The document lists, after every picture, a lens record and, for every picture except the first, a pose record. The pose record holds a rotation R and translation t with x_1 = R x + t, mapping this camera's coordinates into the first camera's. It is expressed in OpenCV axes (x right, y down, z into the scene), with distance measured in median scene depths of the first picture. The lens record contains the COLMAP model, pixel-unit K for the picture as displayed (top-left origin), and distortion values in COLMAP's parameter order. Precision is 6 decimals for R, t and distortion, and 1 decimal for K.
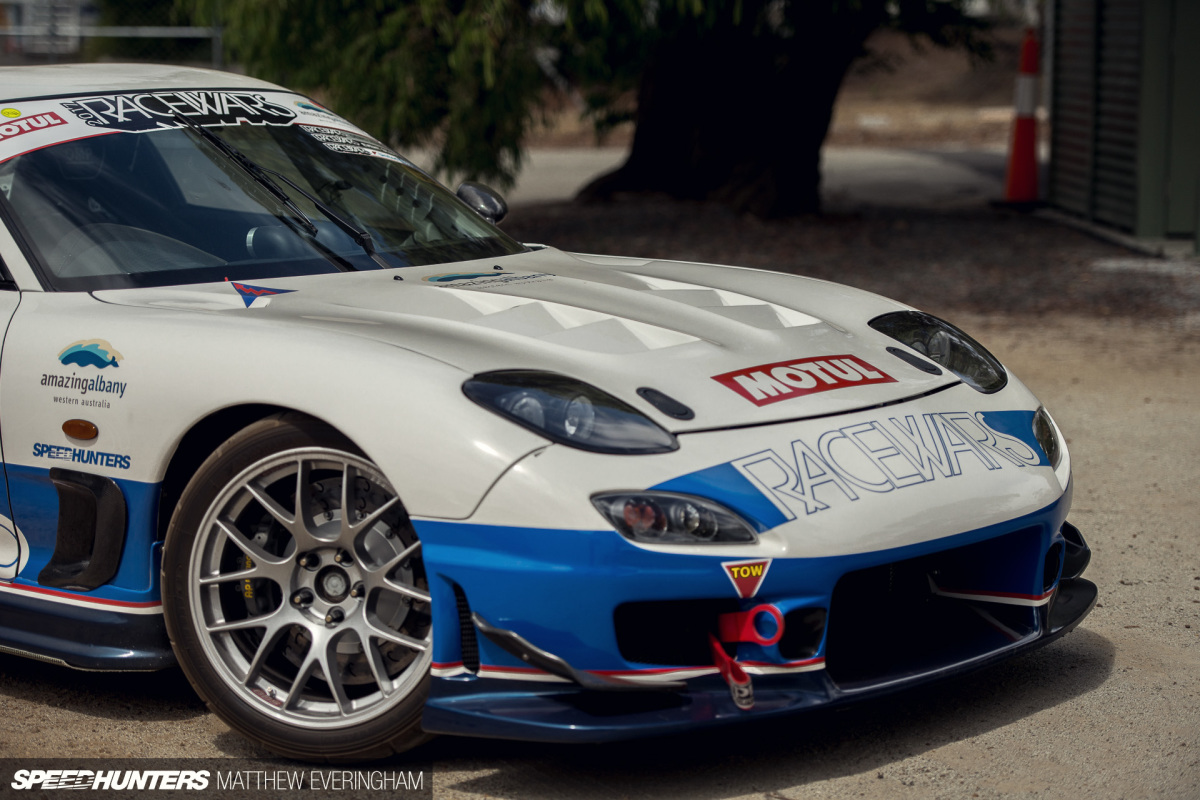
lens RADIAL K [[2938.0, 0, 601.7], [0, 2938.0, 398.7], [0, 0, 1]] dist [0.100102, 0.000000]
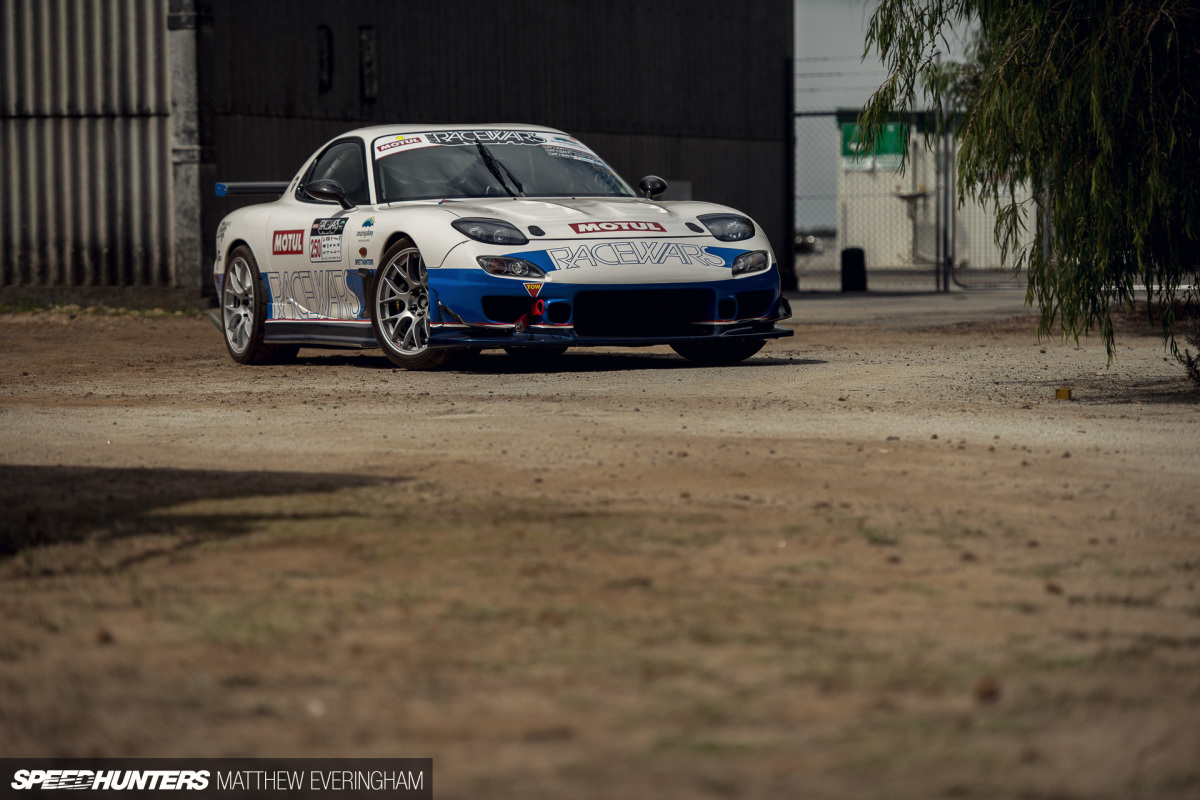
lens RADIAL K [[4271.5, 0, 599.7], [0, 4271.5, 400.1], [0, 0, 1]] dist [0.094496, 0.000000]
pose [[0.870628, 0.001824, -0.491938, 1.901488], [-0.049402, 0.995262, -0.083740, 0.457576], [0.489455, 0.097209, 0.866594, -2.184394]]
